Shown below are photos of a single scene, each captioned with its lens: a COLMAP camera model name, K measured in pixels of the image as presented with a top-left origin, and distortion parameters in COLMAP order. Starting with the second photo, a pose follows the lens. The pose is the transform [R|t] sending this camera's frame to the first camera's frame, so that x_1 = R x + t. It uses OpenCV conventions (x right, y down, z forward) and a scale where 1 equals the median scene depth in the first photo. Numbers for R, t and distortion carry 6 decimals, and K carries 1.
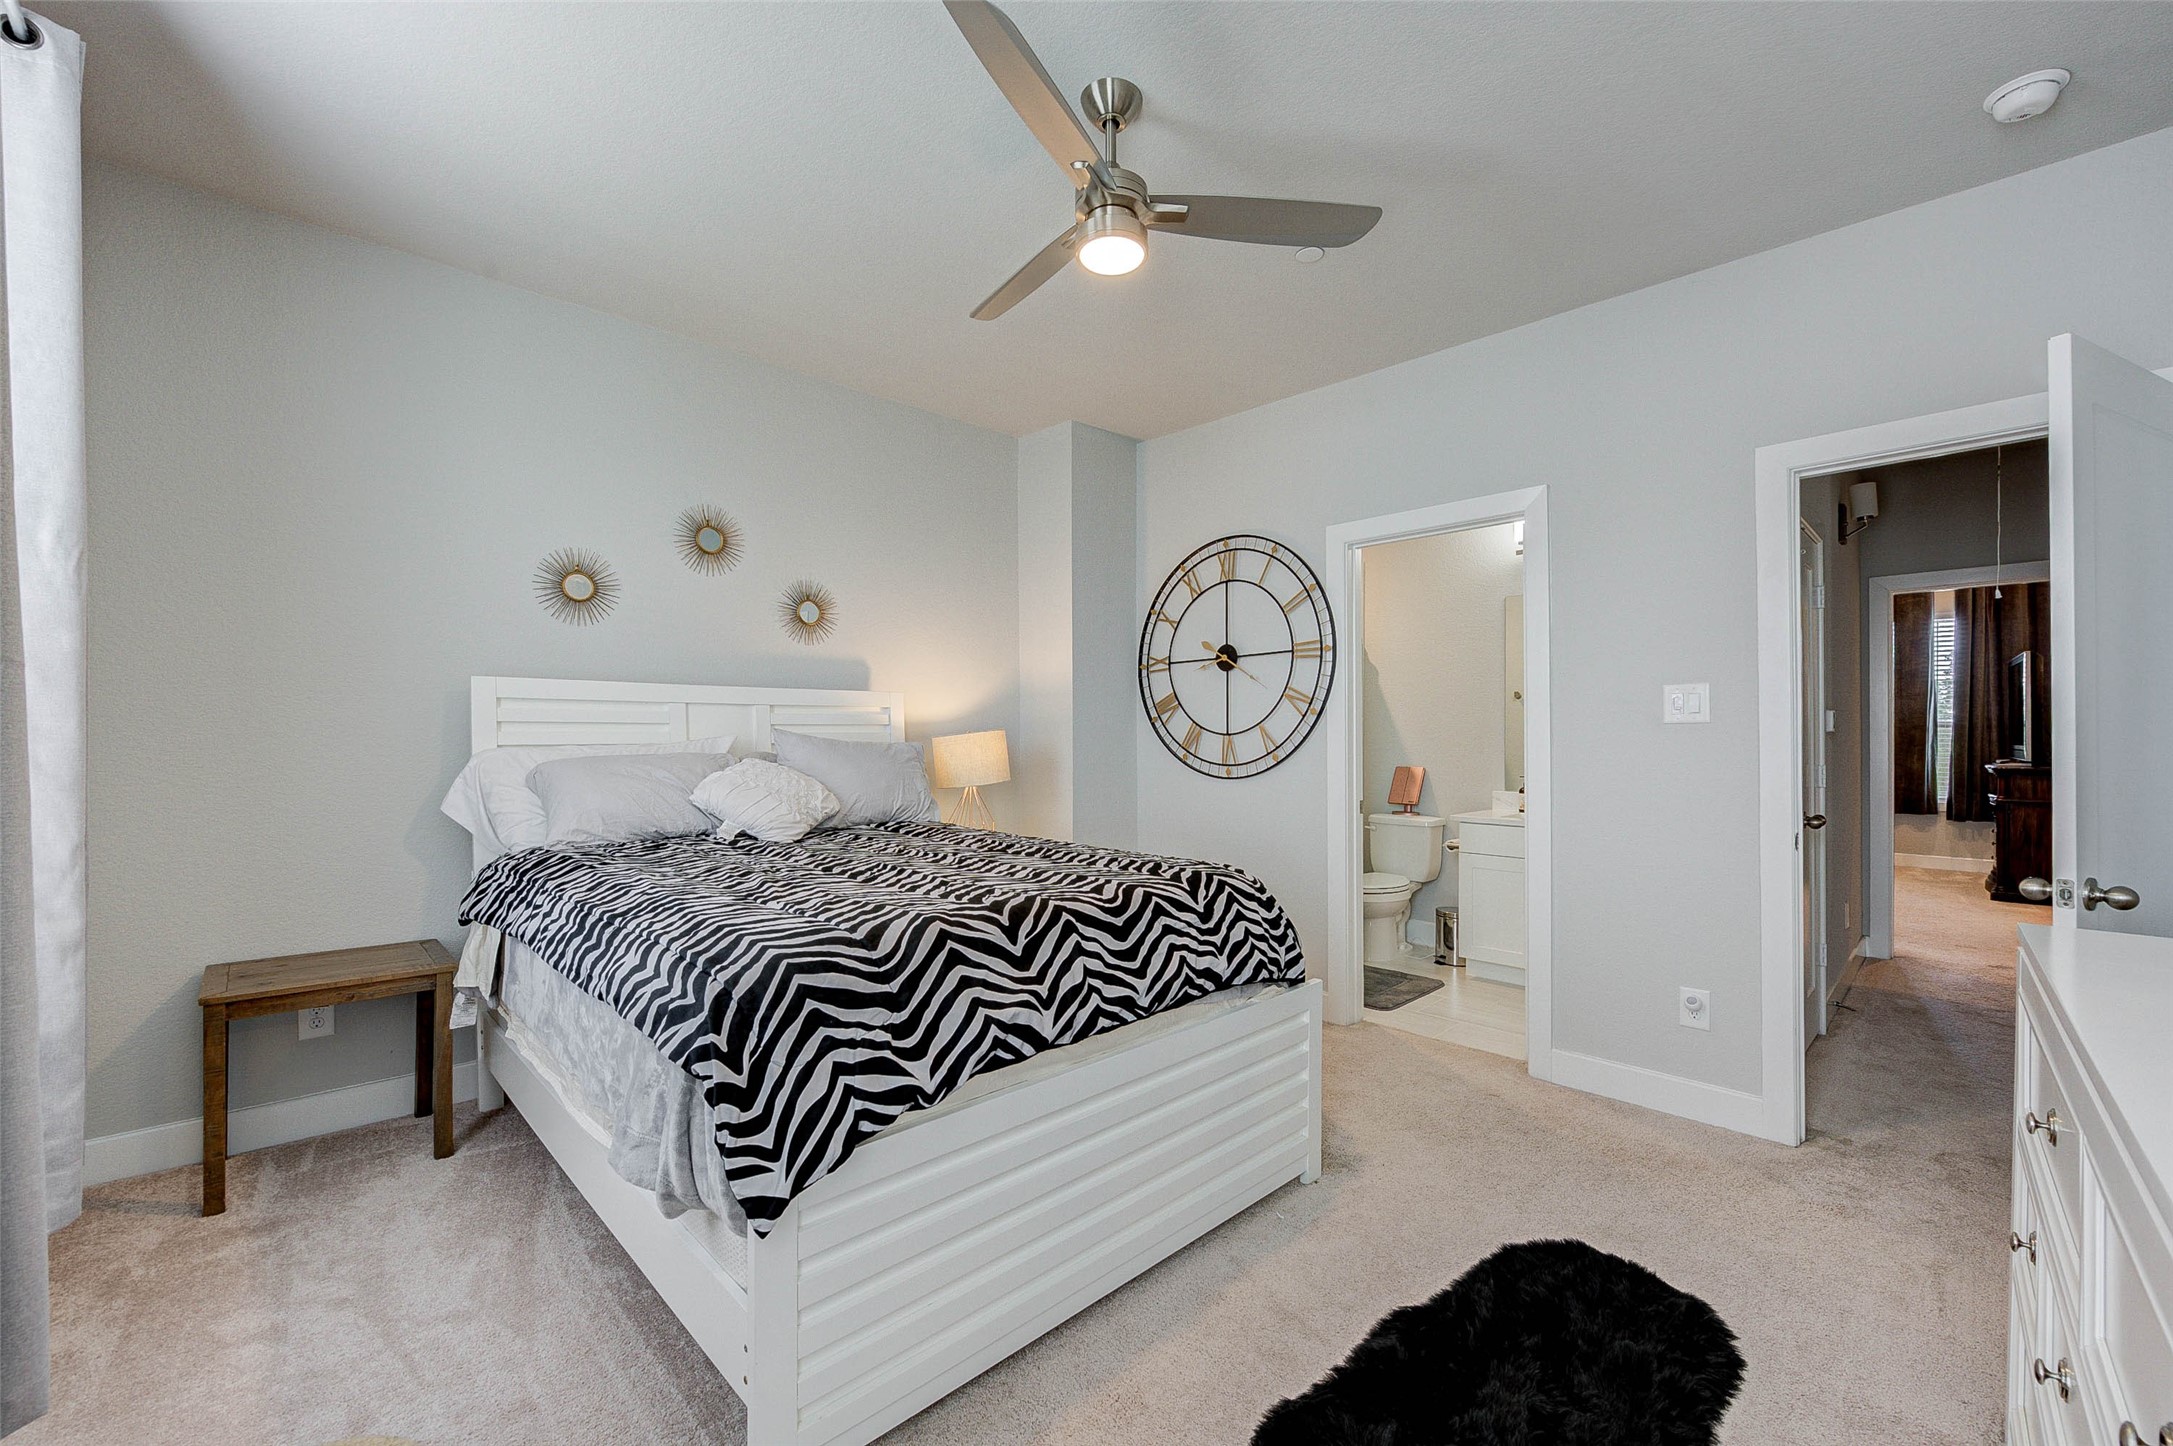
lens RADIAL K [[911.4, 0, 1086.5], [0, 911.4, 723.0], [0, 0, 1]] dist [-0.012826, 0.000487]
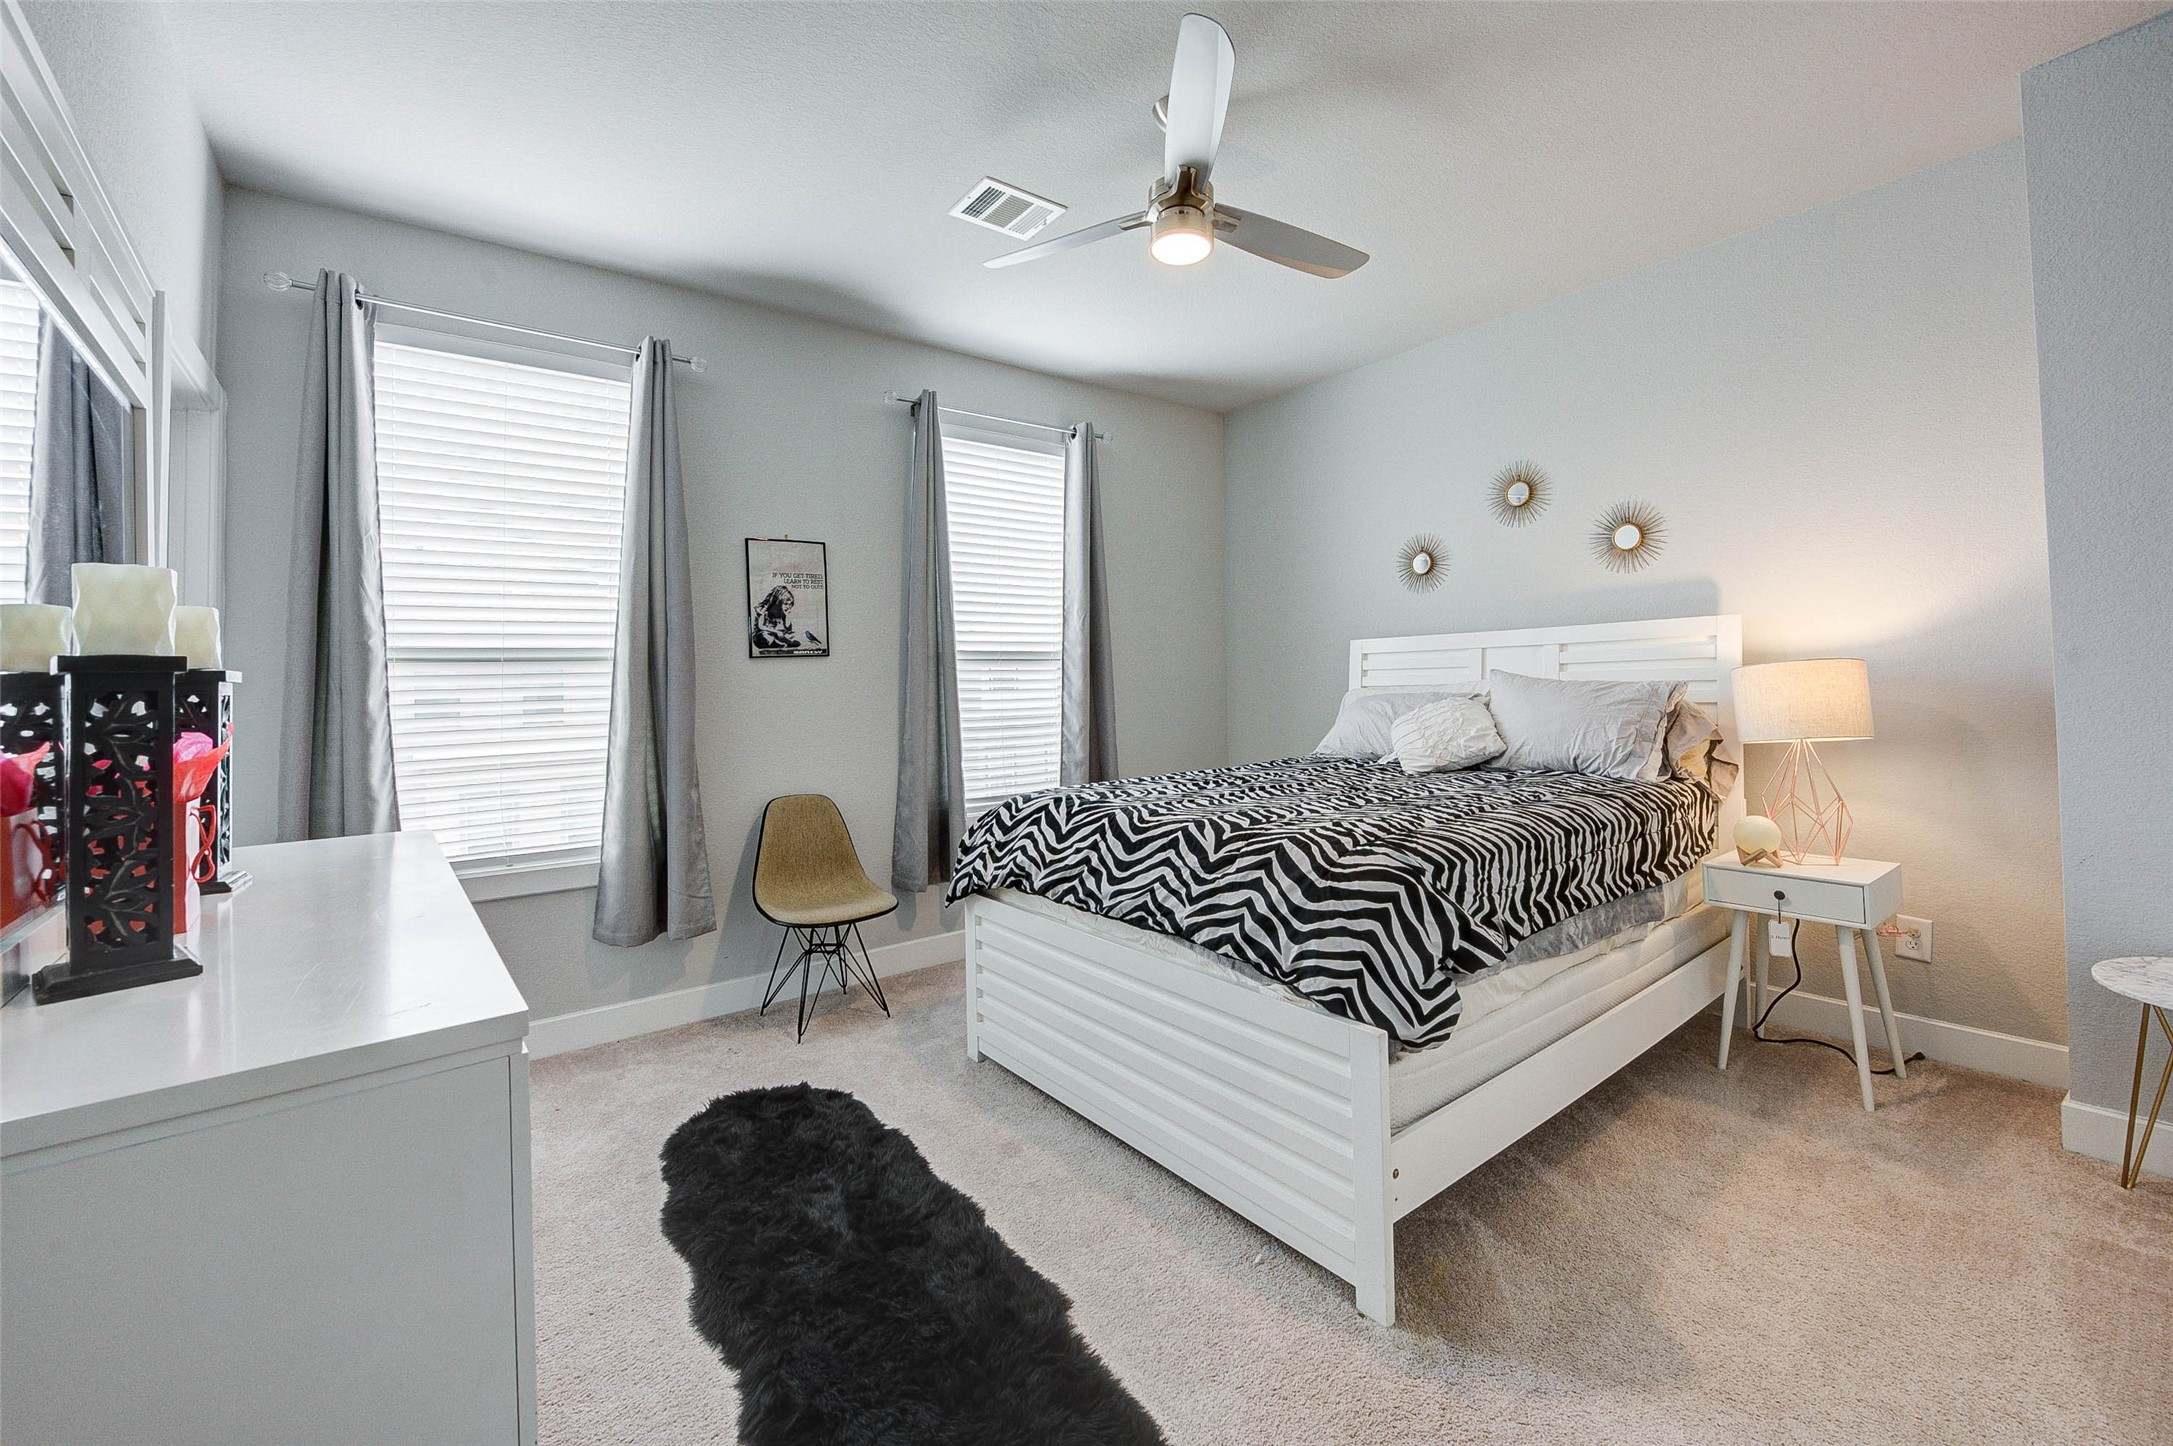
lens RADIAL K [[851.9, 0, 1089.4], [0, 851.9, 711.8], [0, 0, 1]] dist [-0.012694, -0.000039]
pose [[-0.118547, 0.027185, -0.992576, 0.992569], [0.031053, 0.999238, 0.023658, 0.024667], [0.992463, -0.028018, -0.119301, 0.952618]]
